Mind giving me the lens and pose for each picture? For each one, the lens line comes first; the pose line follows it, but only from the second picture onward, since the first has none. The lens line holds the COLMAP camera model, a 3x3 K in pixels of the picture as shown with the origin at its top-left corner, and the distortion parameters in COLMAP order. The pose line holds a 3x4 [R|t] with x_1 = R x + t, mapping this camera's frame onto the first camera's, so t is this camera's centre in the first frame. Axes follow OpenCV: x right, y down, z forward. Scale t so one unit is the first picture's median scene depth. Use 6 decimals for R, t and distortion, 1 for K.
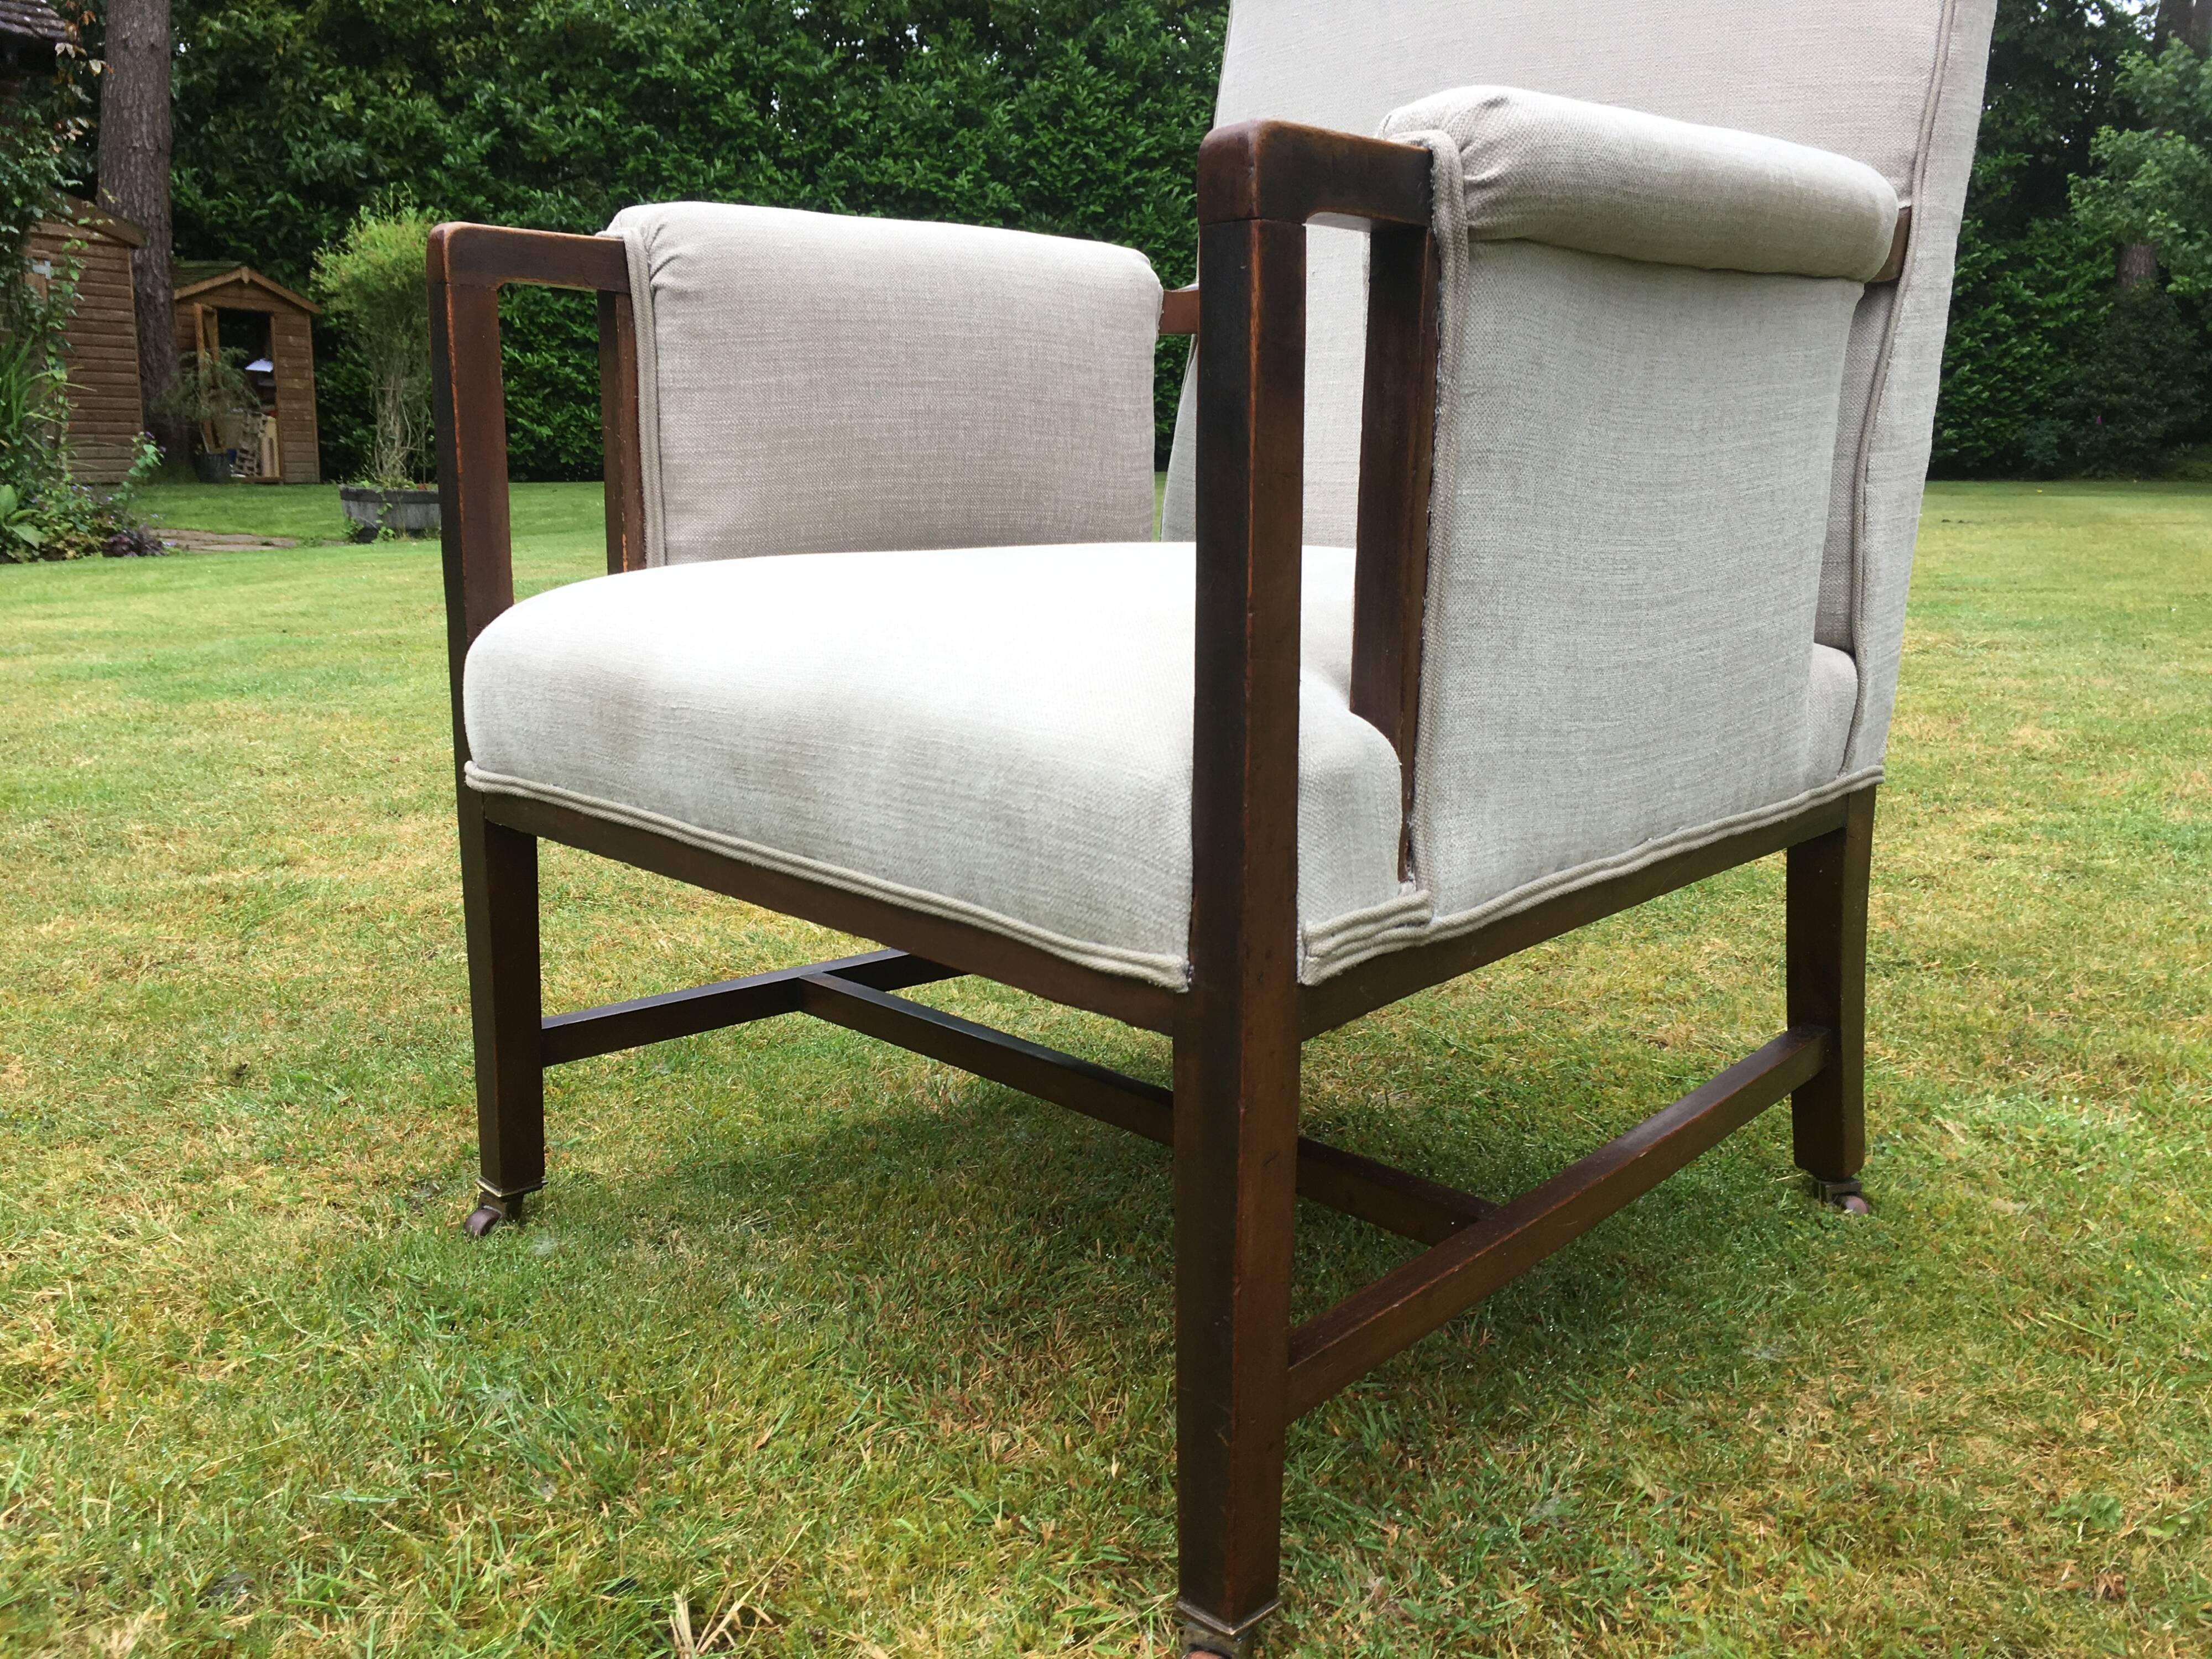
lens RADIAL K [[1874.8, 0, 1103.1], [0, 1874.8, 823.6], [0, 0, 1]] dist [0.100718, -0.116541]
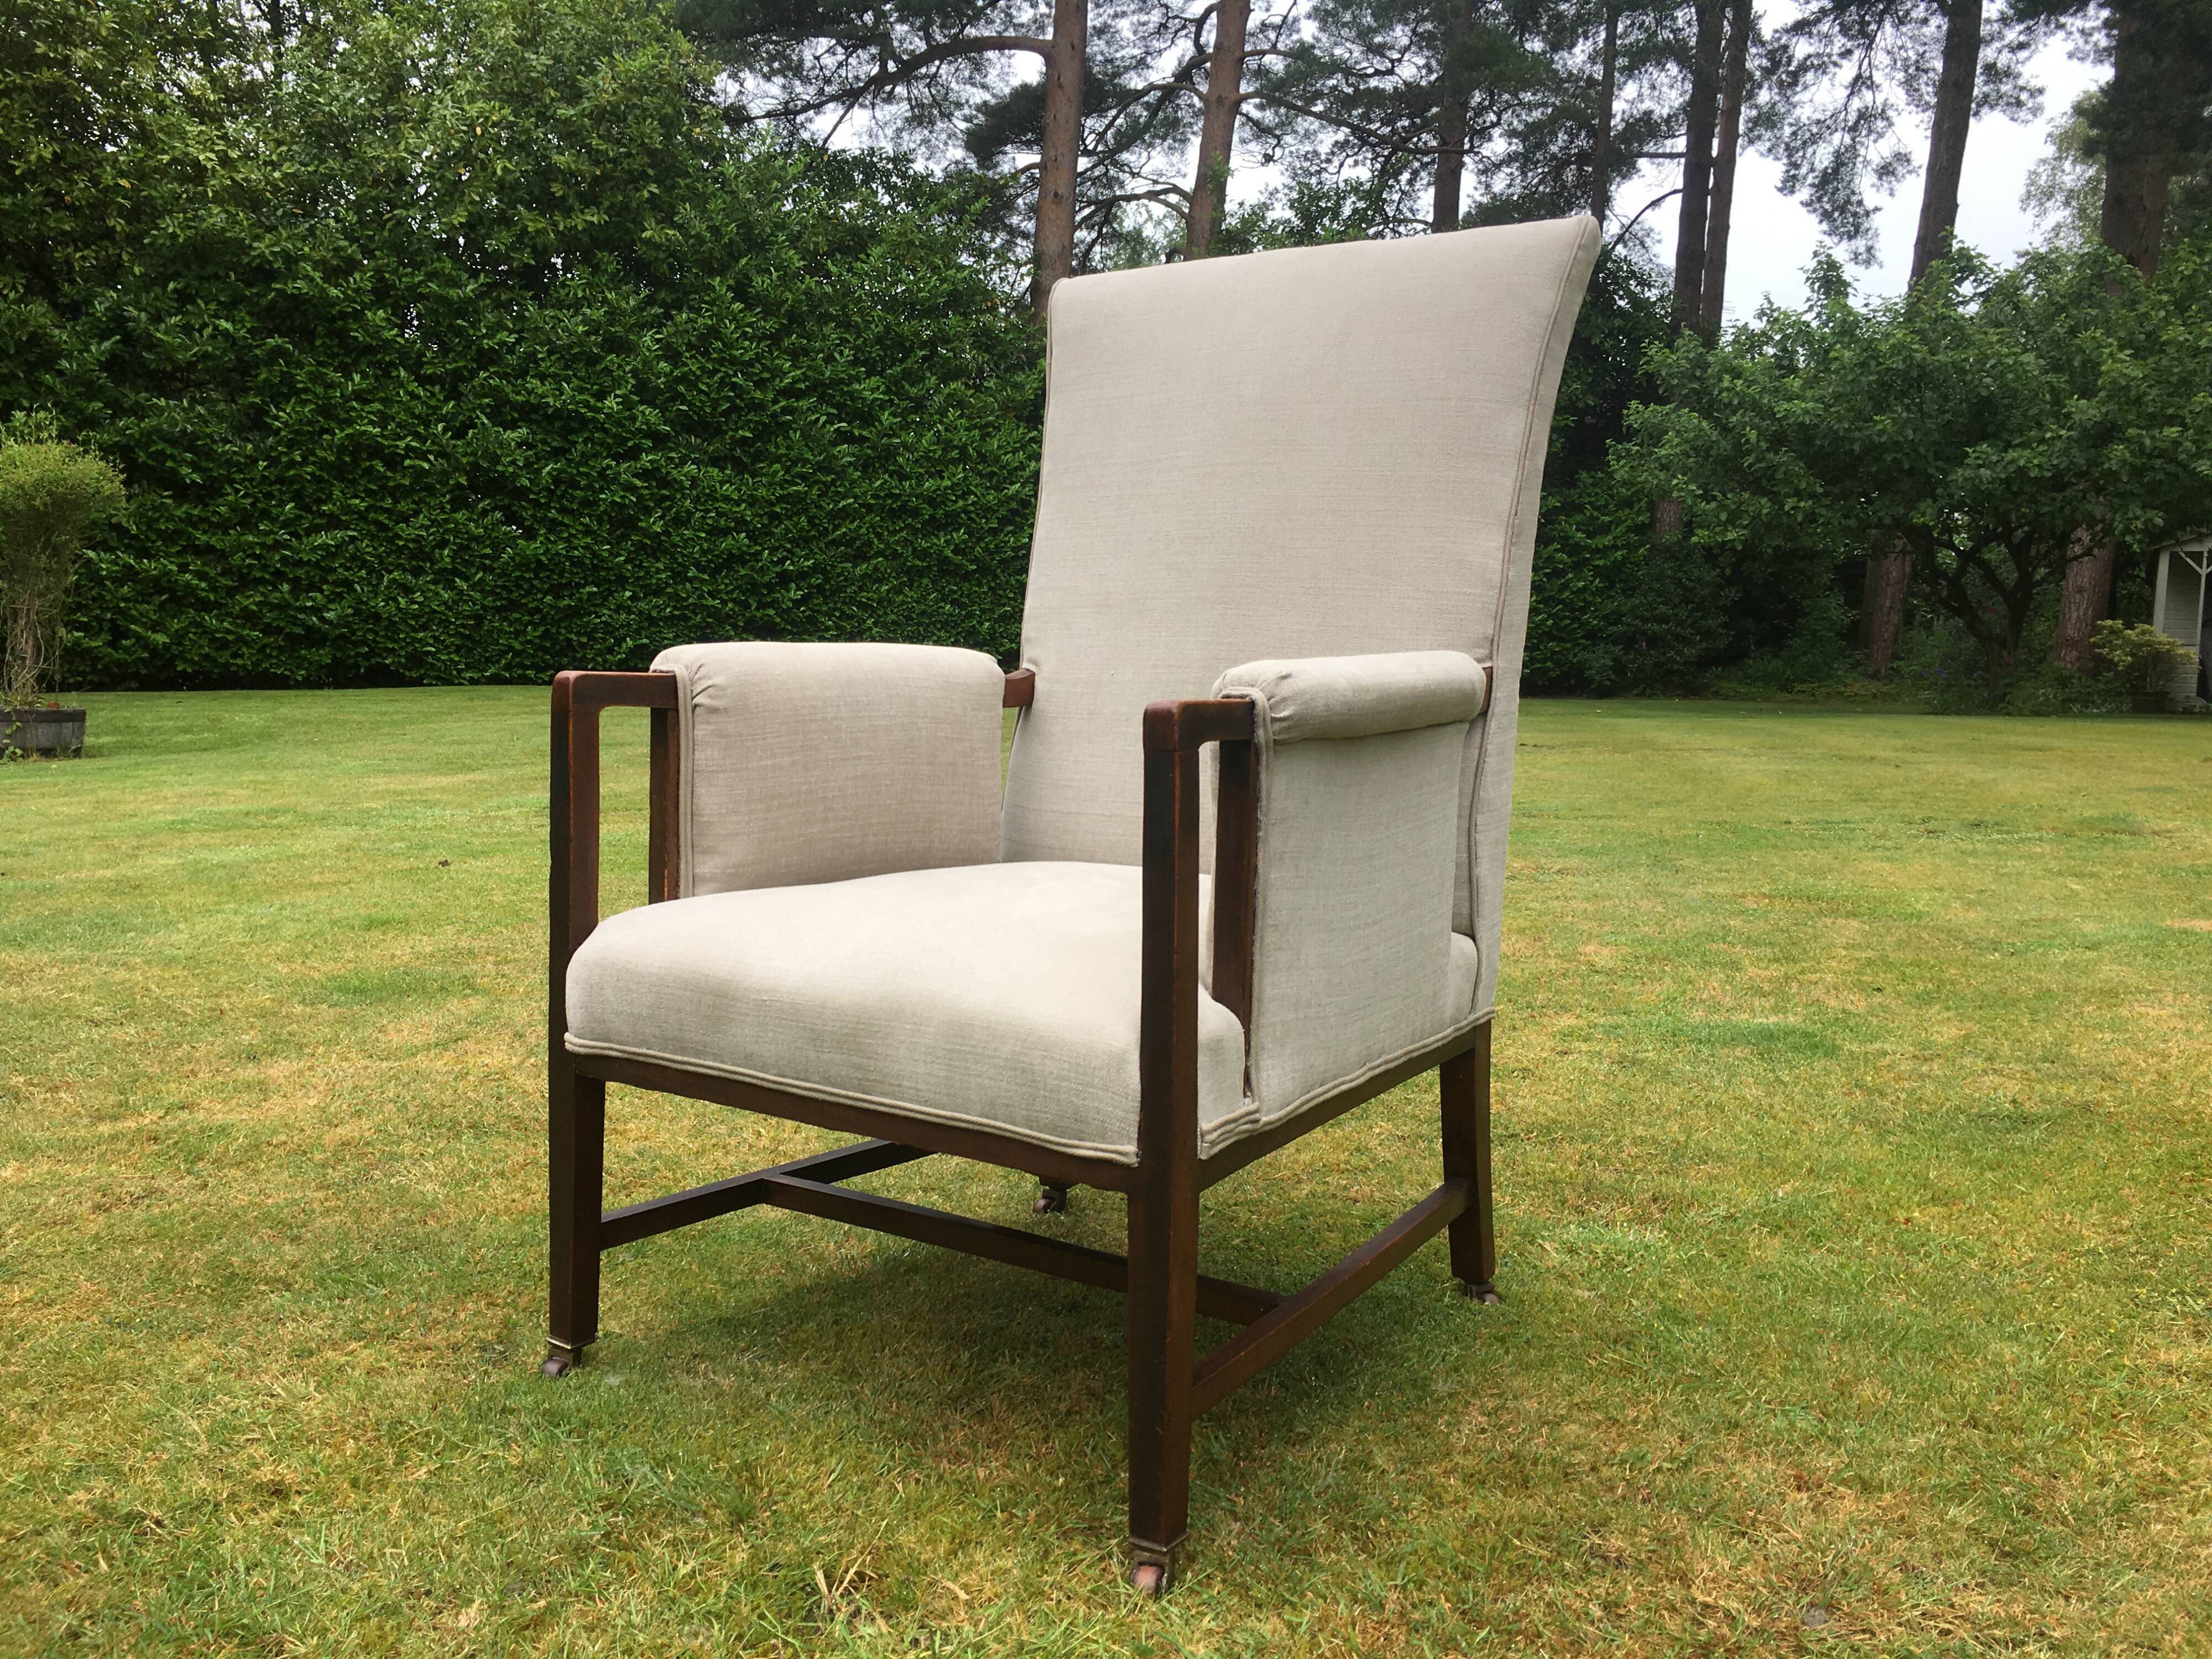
lens RADIAL K [[1856.4, 0, 1106.0], [0, 1856.4, 829.5], [0, 0, 1]] dist [0.086074, -0.101587]
pose [[0.981634, -0.008427, 0.190588, -0.147903], [0.028015, 0.994561, -0.100318, -0.023678], [-0.188706, 0.103815, 0.976531, -0.344435]]
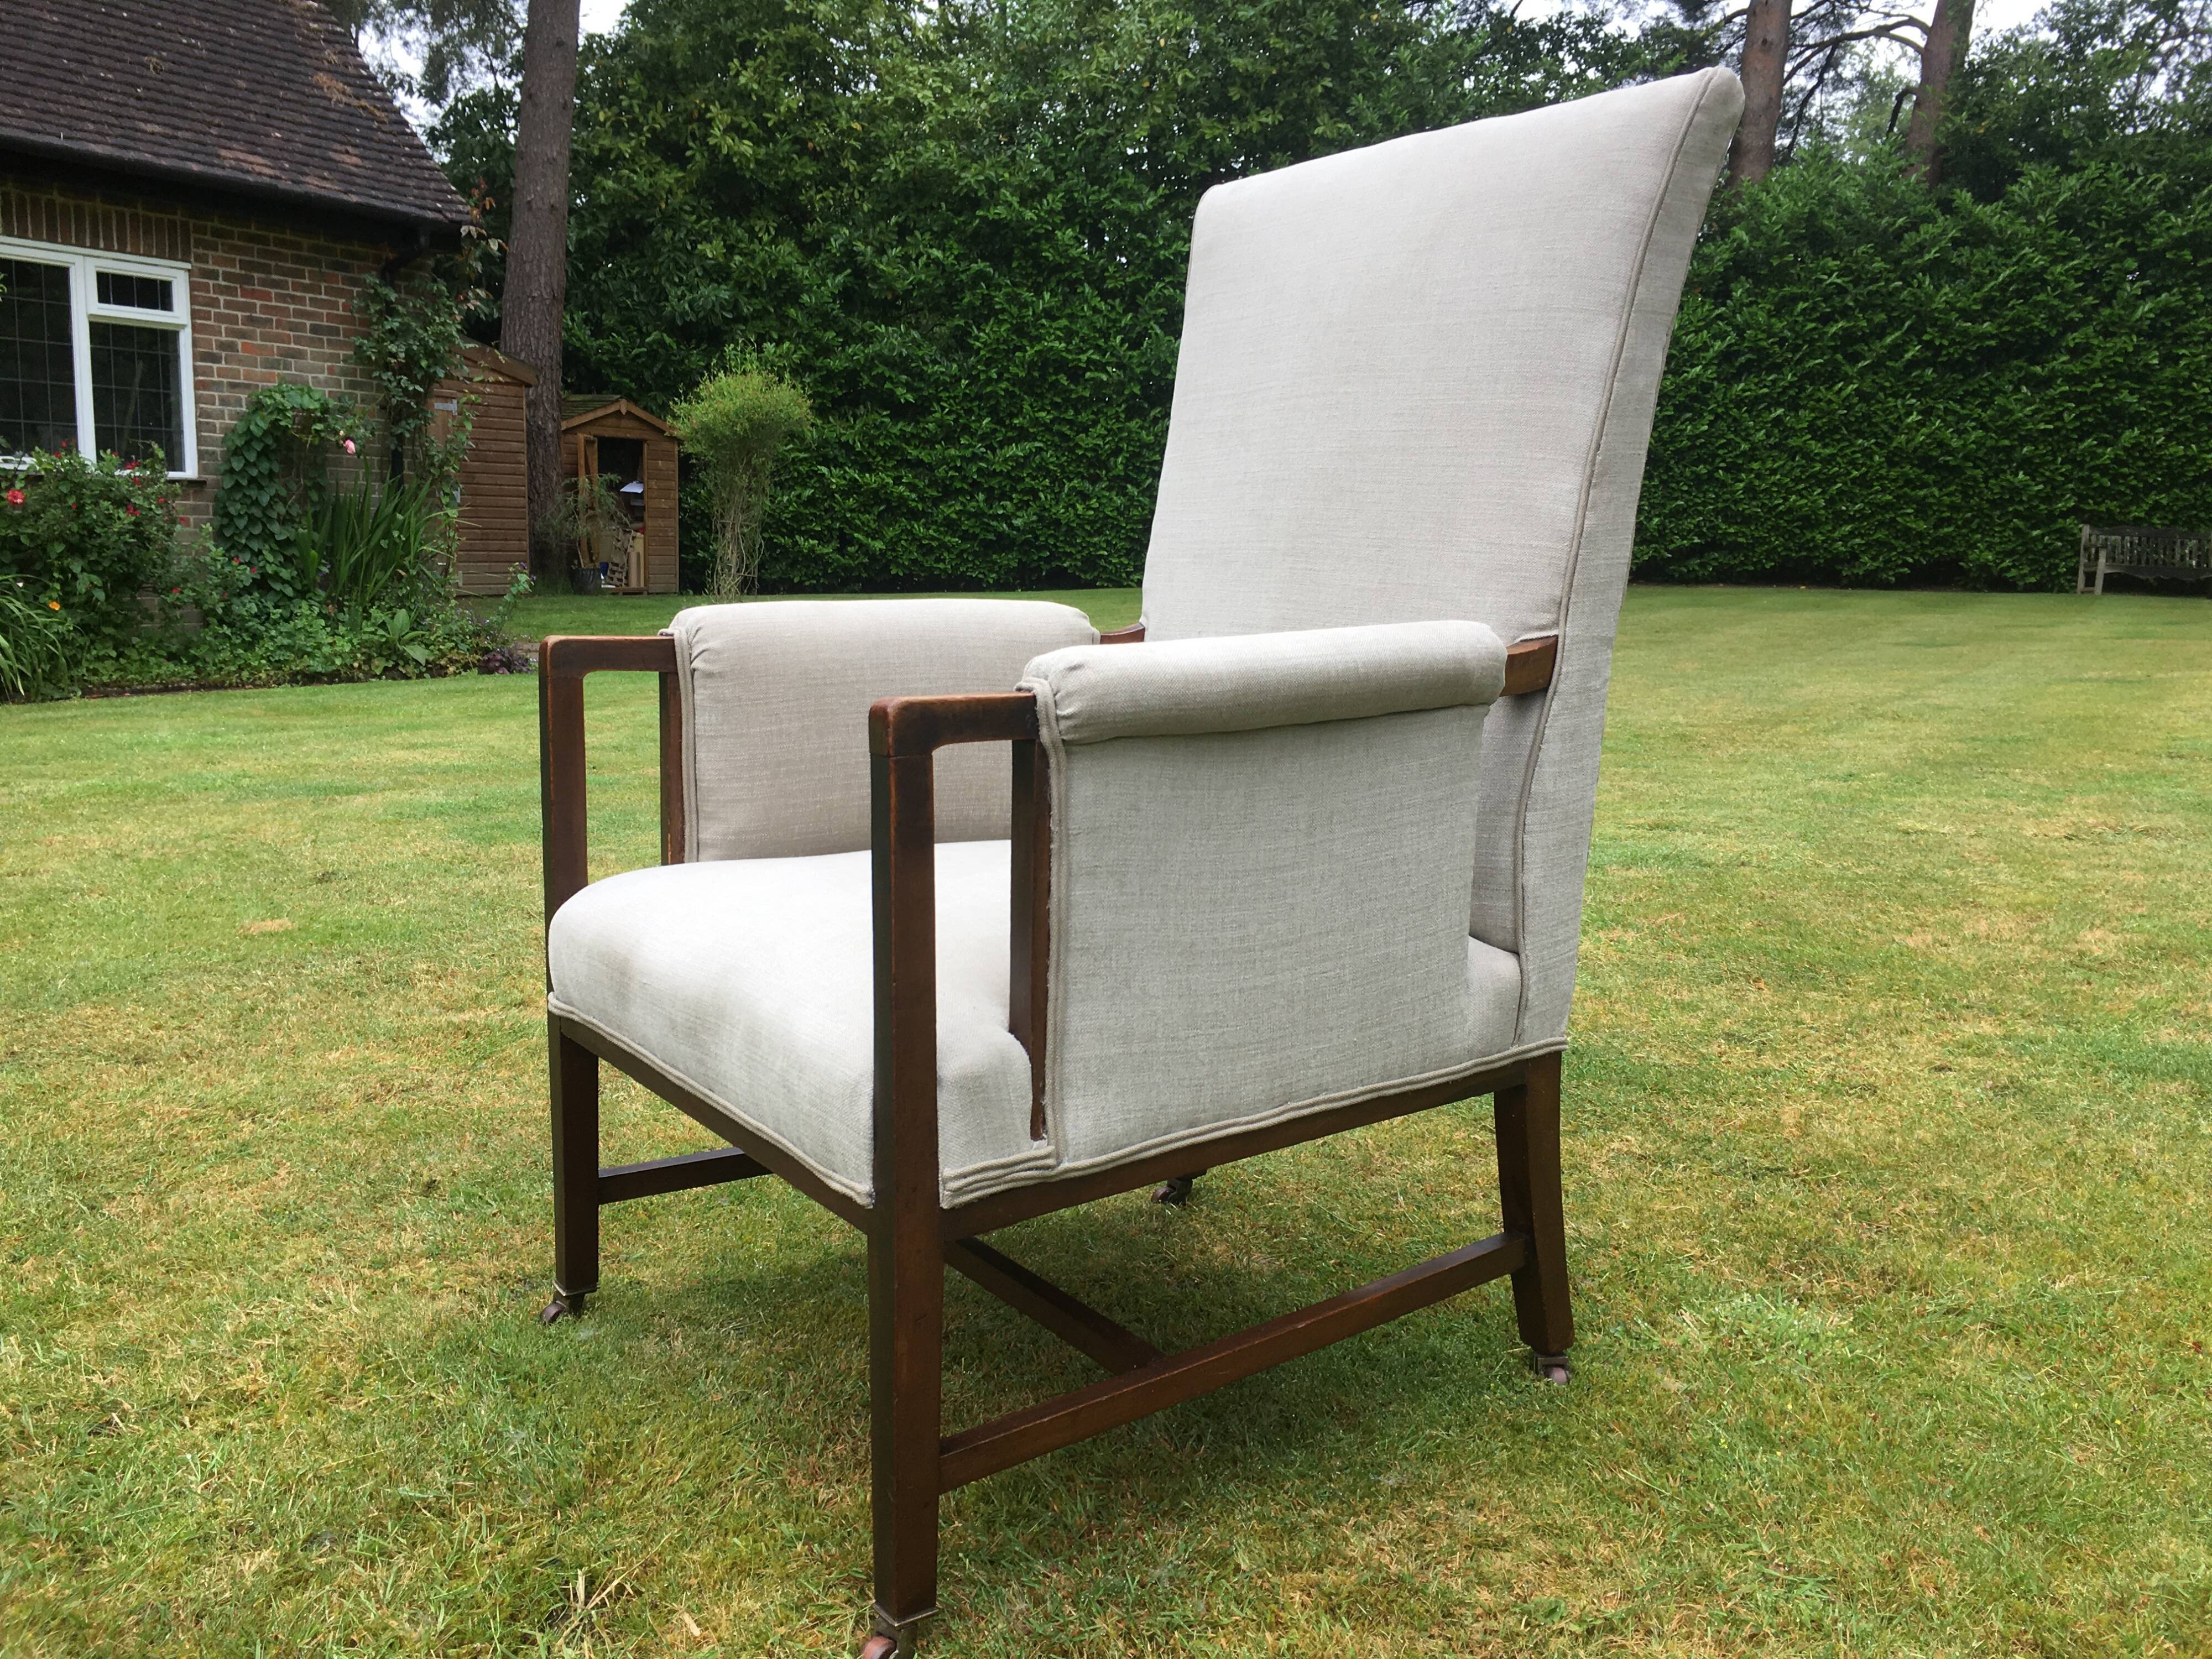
lens RADIAL K [[1860.8, 0, 1097.6], [0, 1860.8, 826.9], [0, 0, 1]] dist [0.103642, -0.118584]
pose [[0.985310, 0.029455, -0.168214, 0.232123], [-0.037768, 0.998207, -0.046435, -0.079202], [0.166544, 0.052106, 0.984656, -0.261098]]
